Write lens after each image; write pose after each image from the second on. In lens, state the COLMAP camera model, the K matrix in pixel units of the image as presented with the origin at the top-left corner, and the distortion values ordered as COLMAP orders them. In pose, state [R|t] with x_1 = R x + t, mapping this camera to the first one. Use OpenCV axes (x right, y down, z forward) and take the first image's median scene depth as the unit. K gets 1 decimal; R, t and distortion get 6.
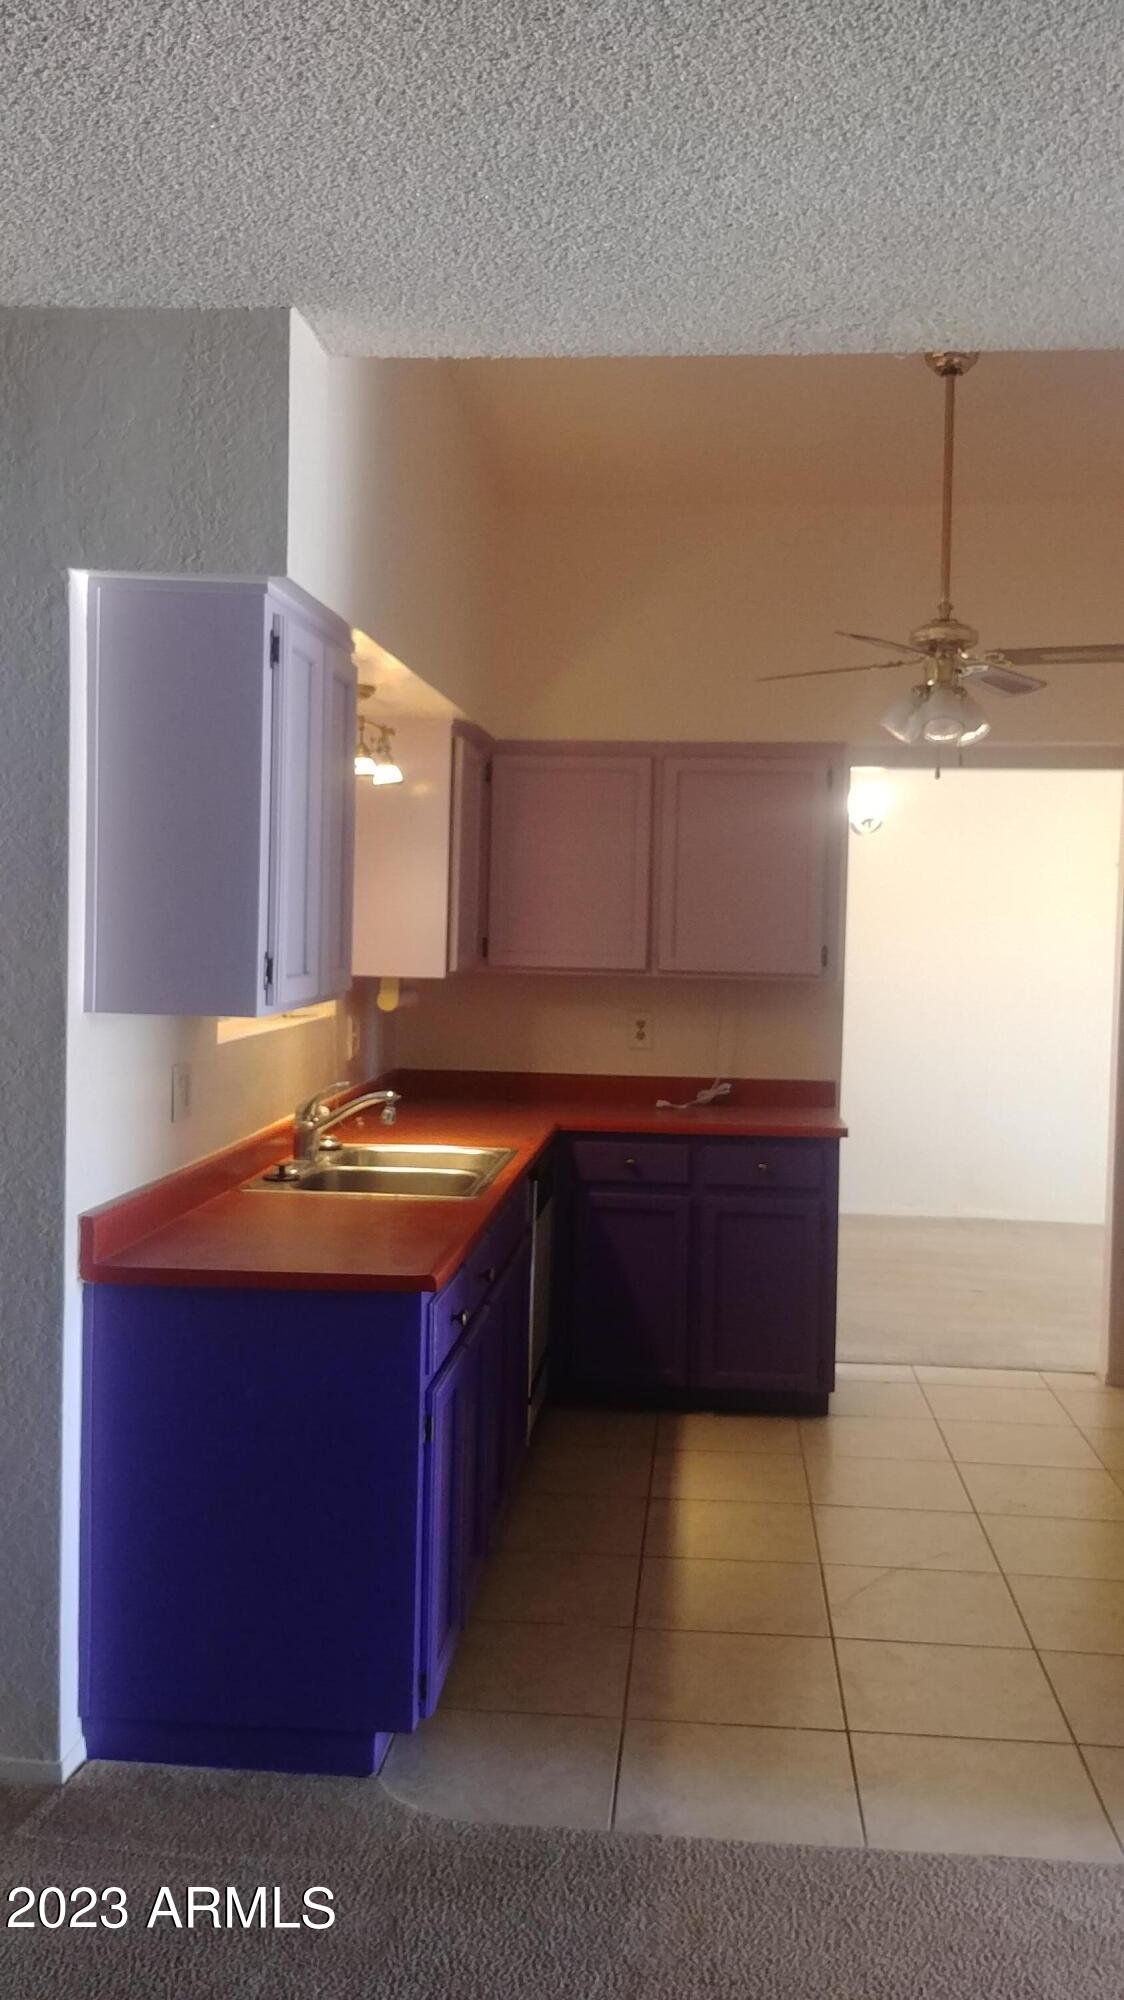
lens RADIAL K [[1783.7, 0, 563.5], [0, 1783.7, 980.9], [0, 0, 1]] dist [0.148135, -0.192208]
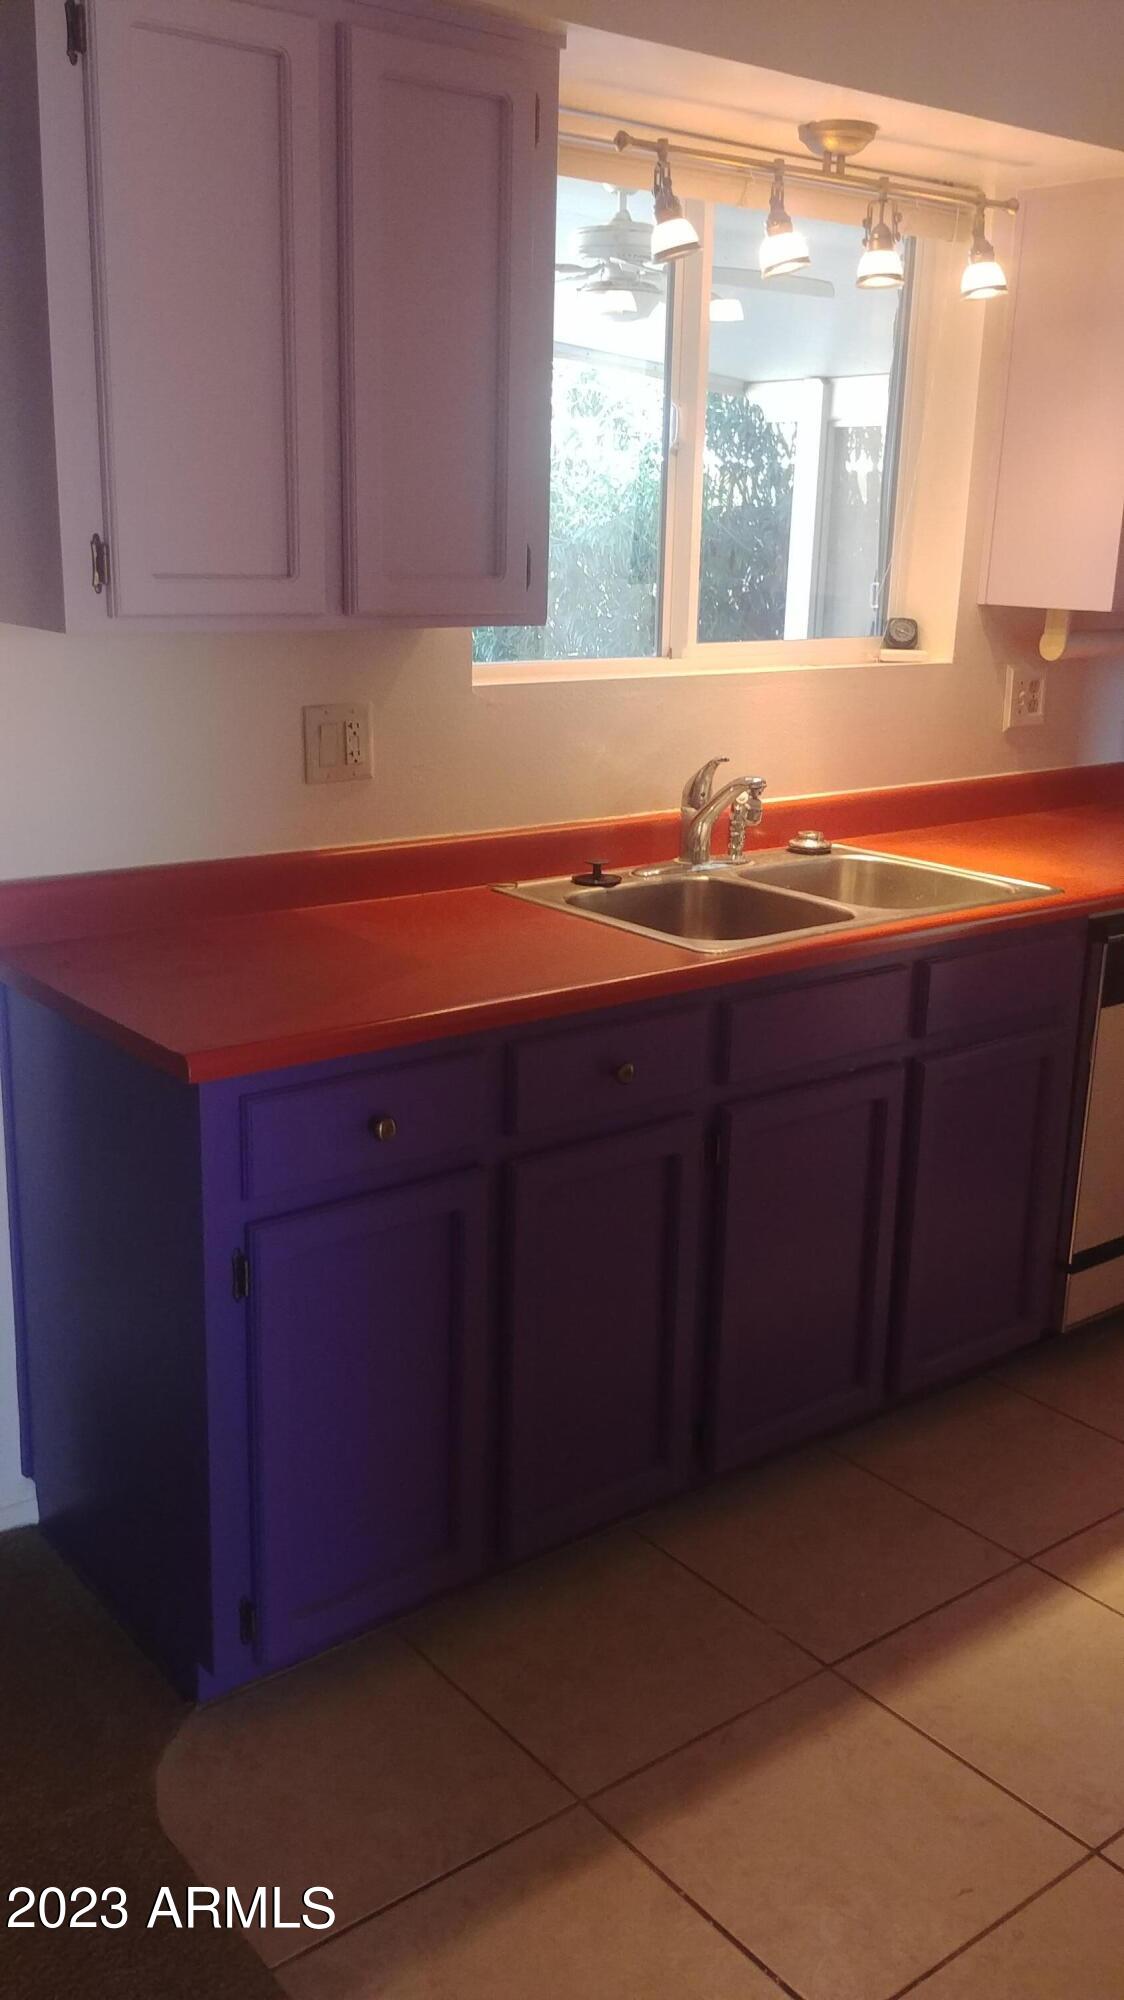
lens RADIAL K [[1783.7, 0, 563.5], [0, 1783.7, 980.9], [0, 0, 1]] dist [0.148135, -0.192208]
pose [[0.688167, 0.171209, -0.705063, 0.268633], [-0.034021, 0.978306, 0.204355, 0.001750], [0.724755, -0.116643, 0.679062, 0.382584]]
